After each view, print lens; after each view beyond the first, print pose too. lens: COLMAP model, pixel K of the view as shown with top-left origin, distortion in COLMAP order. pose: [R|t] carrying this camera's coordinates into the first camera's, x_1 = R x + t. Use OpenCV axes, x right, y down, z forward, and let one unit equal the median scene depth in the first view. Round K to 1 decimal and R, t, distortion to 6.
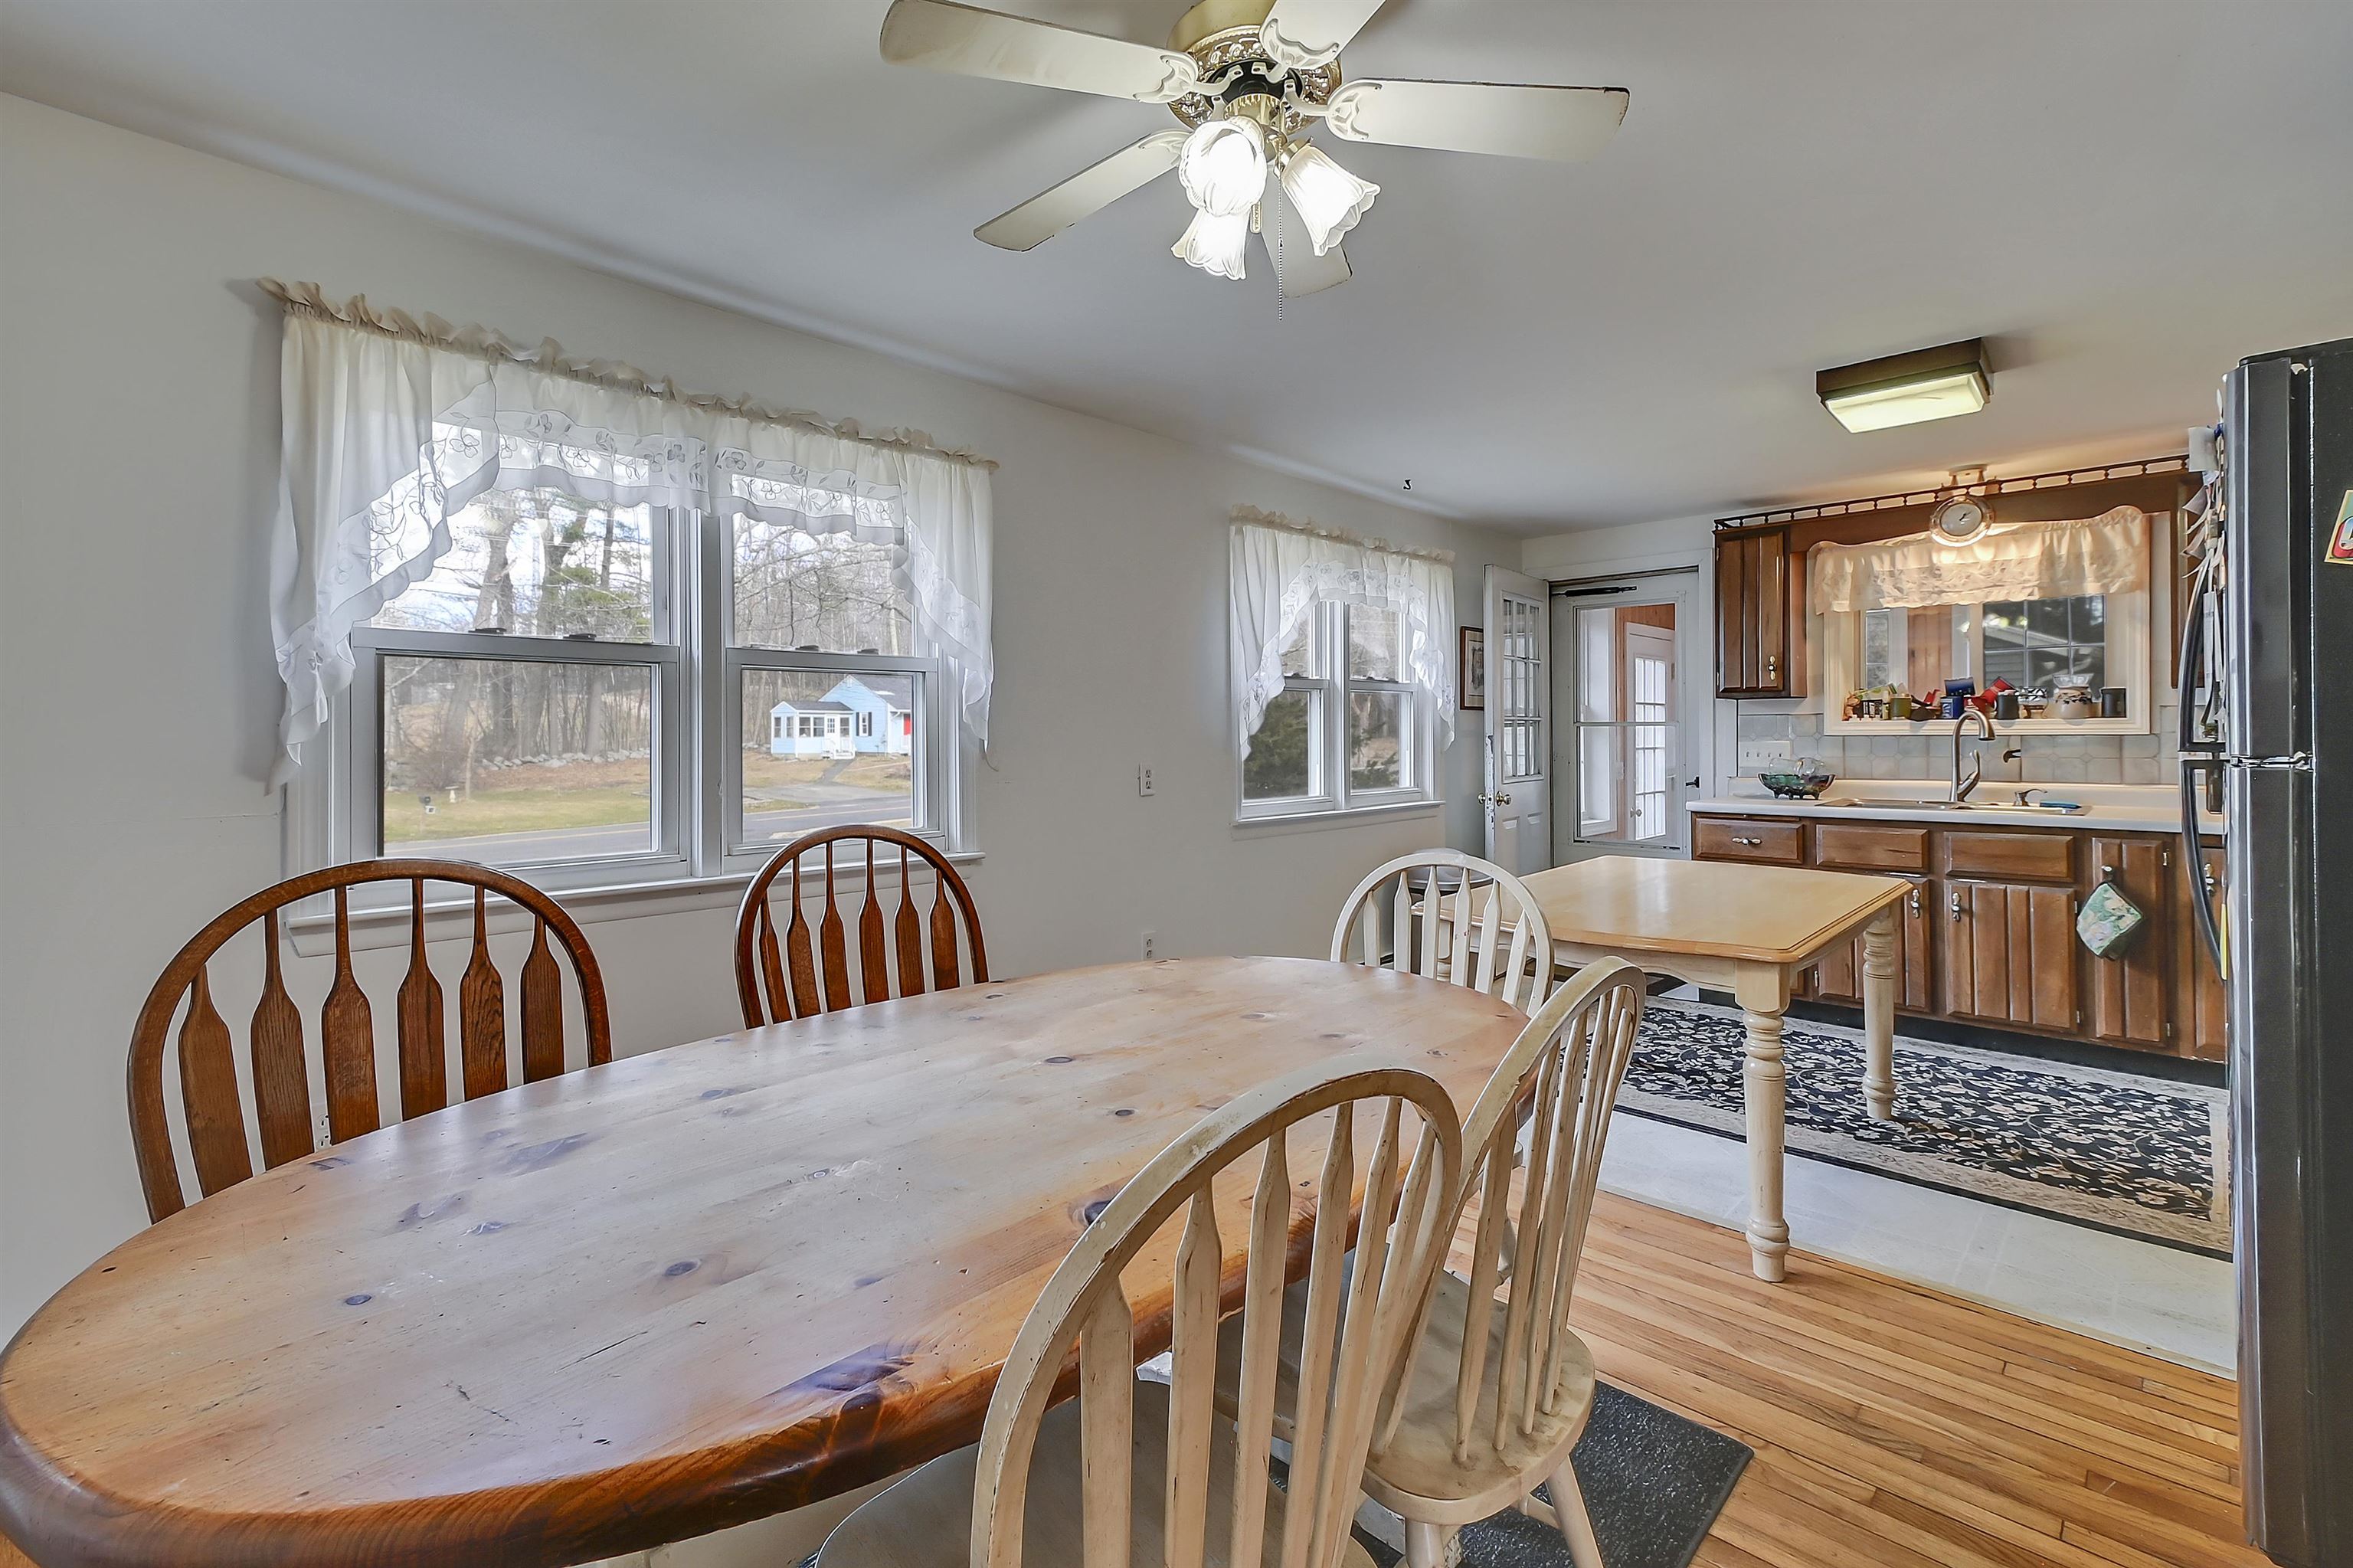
lens RADIAL K [[1059.7, 0, 1175.7], [0, 1059.7, 714.6], [0, 0, 1]] dist [0.025366, 0.000114]
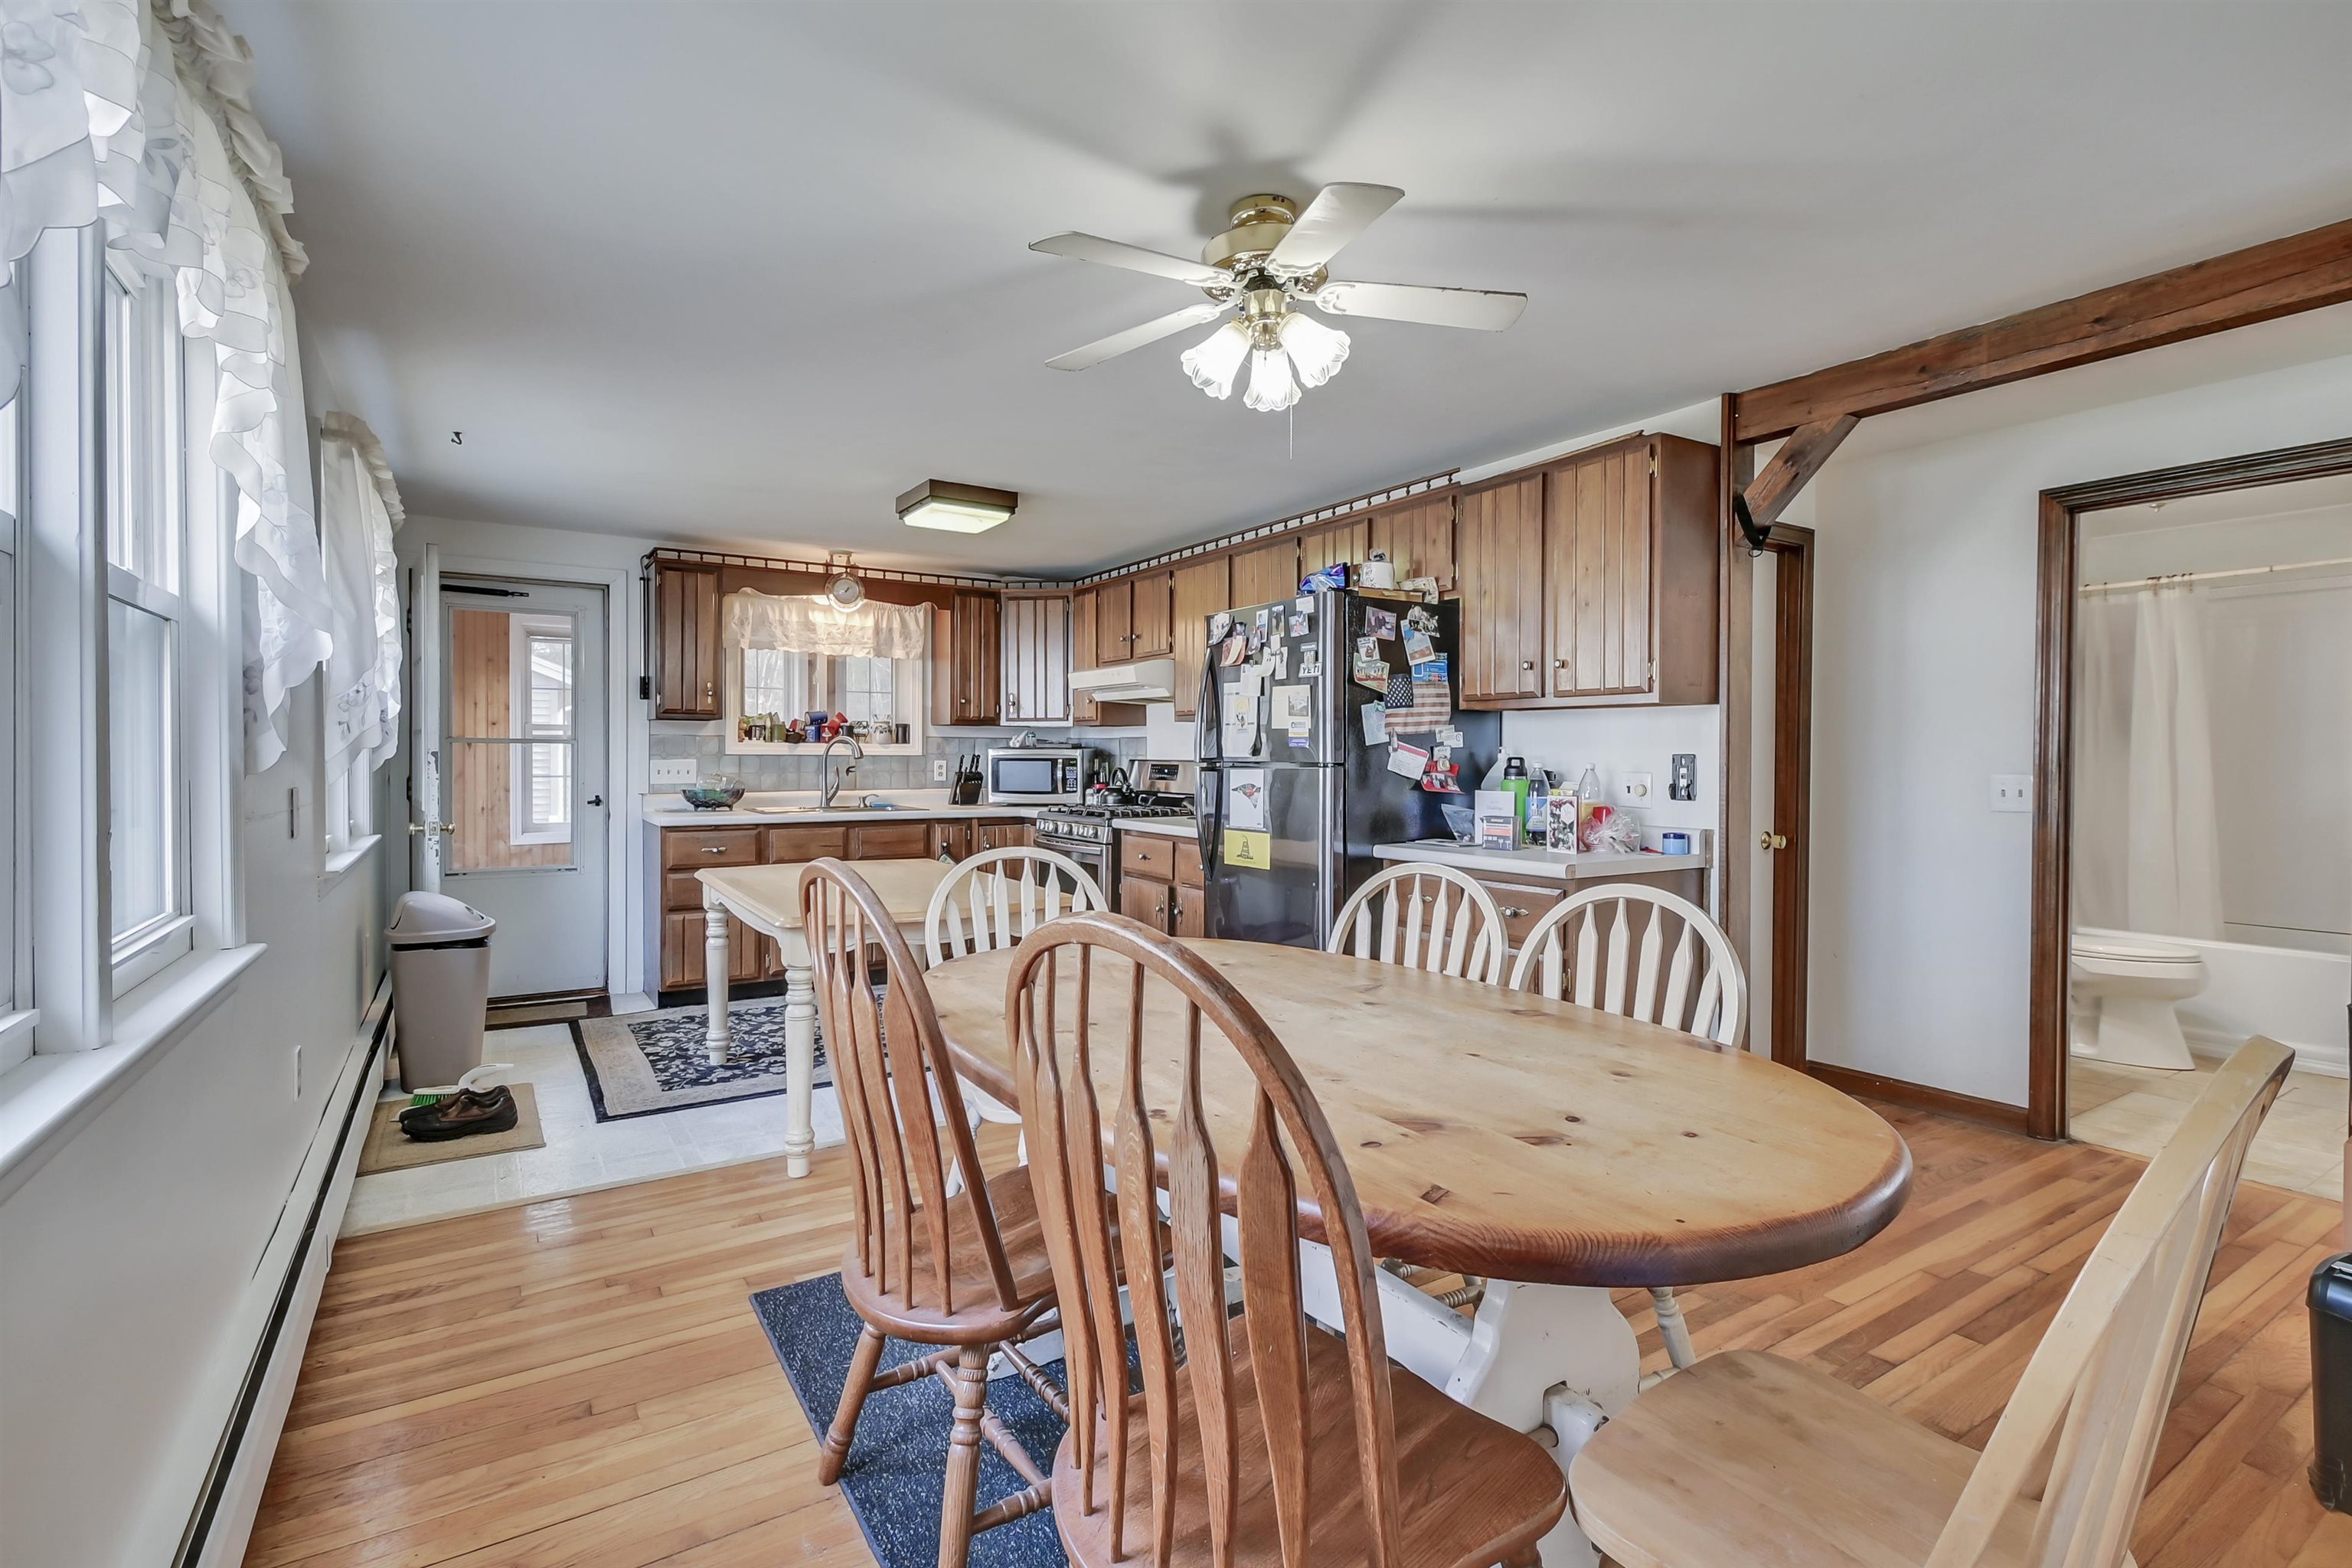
lens RADIAL K [[1092.0, 0, 1198.4], [0, 1092.0, 749.5], [0, 0, 1]] dist [0.027316, 0.000211]
pose [[0.239690, 0.007509, 0.970820, -0.441623], [-0.027322, 0.999626, -0.000986, 0.001359], [-0.970465, -0.026288, 0.239806, 0.239022]]
